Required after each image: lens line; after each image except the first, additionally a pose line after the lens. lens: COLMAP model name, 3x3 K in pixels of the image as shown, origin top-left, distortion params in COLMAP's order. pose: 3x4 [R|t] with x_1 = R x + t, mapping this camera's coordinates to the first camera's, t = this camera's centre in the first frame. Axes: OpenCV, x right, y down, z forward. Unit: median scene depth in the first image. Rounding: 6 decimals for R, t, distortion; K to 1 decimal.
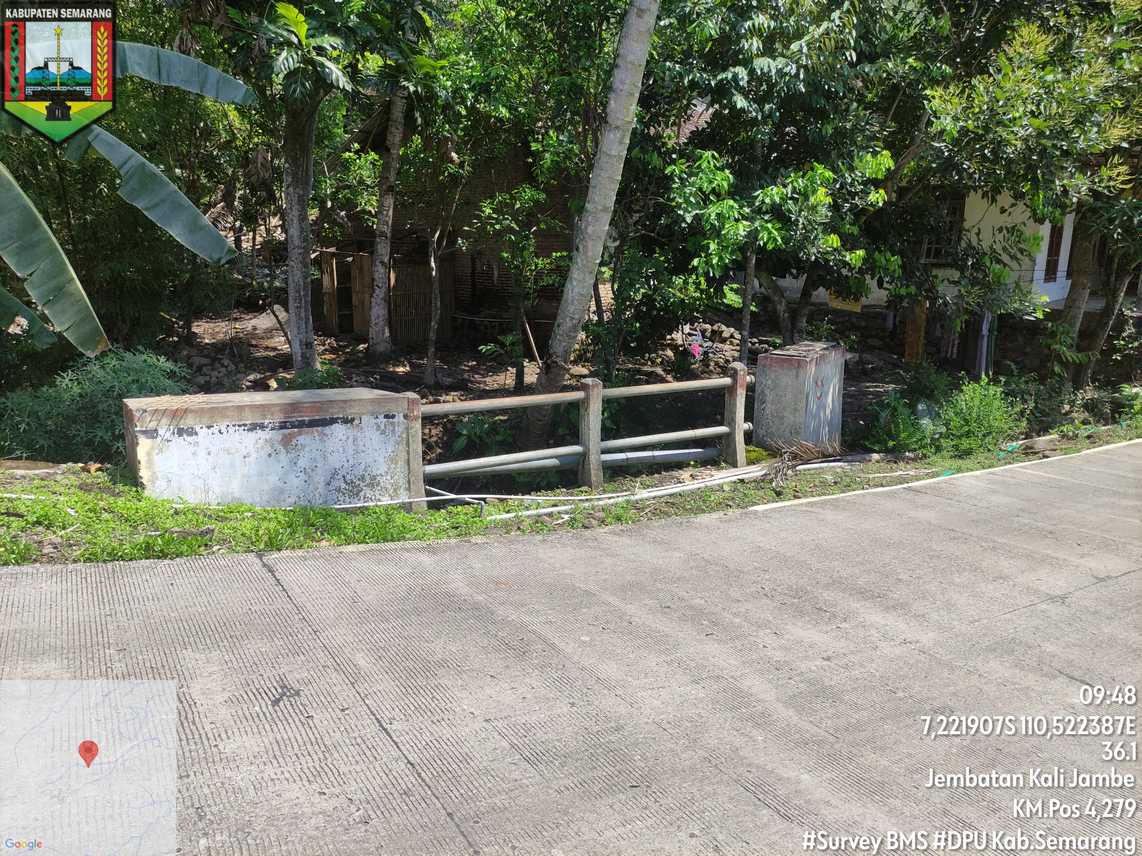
lens RADIAL K [[840.5, 0, 573.1], [0, 840.5, 432.2], [0, 0, 1]] dist [0.038670, -0.028594]
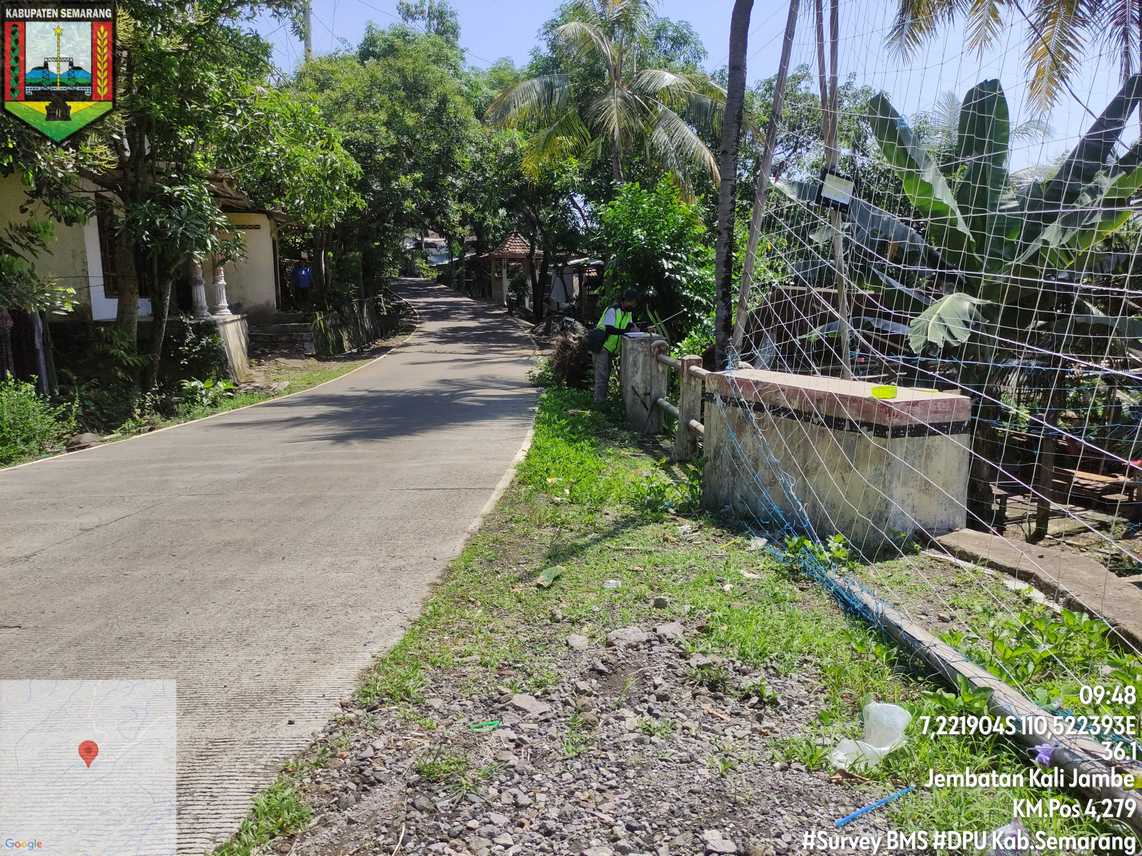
lens RADIAL K [[840.5, 0, 574.9], [0, 840.5, 427.3], [0, 0, 1]] dist [0.038670, -0.028594]
pose [[0.579616, -0.141758, 0.802465, 0.124769], [0.192738, 0.980660, 0.034024, 0.078535], [-0.791769, 0.134944, 0.595728, 0.024821]]
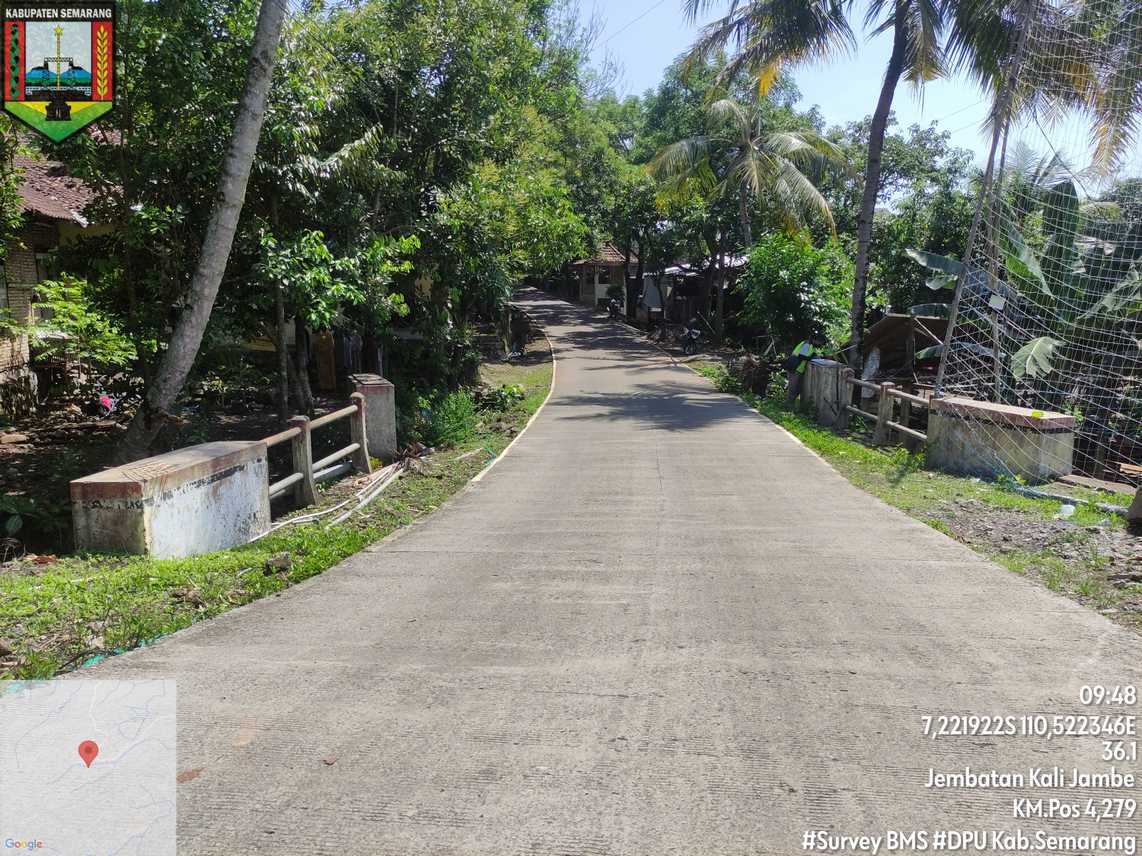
lens RADIAL K [[840.5, 0, 569.6], [0, 840.5, 430.4], [0, 0, 1]] dist [0.038670, -0.028594]
pose [[0.617100, -0.144654, 0.773474, -0.602523], [0.178231, 0.983106, 0.041661, -0.022334], [-0.766434, 0.112148, 0.632457, -0.058283]]
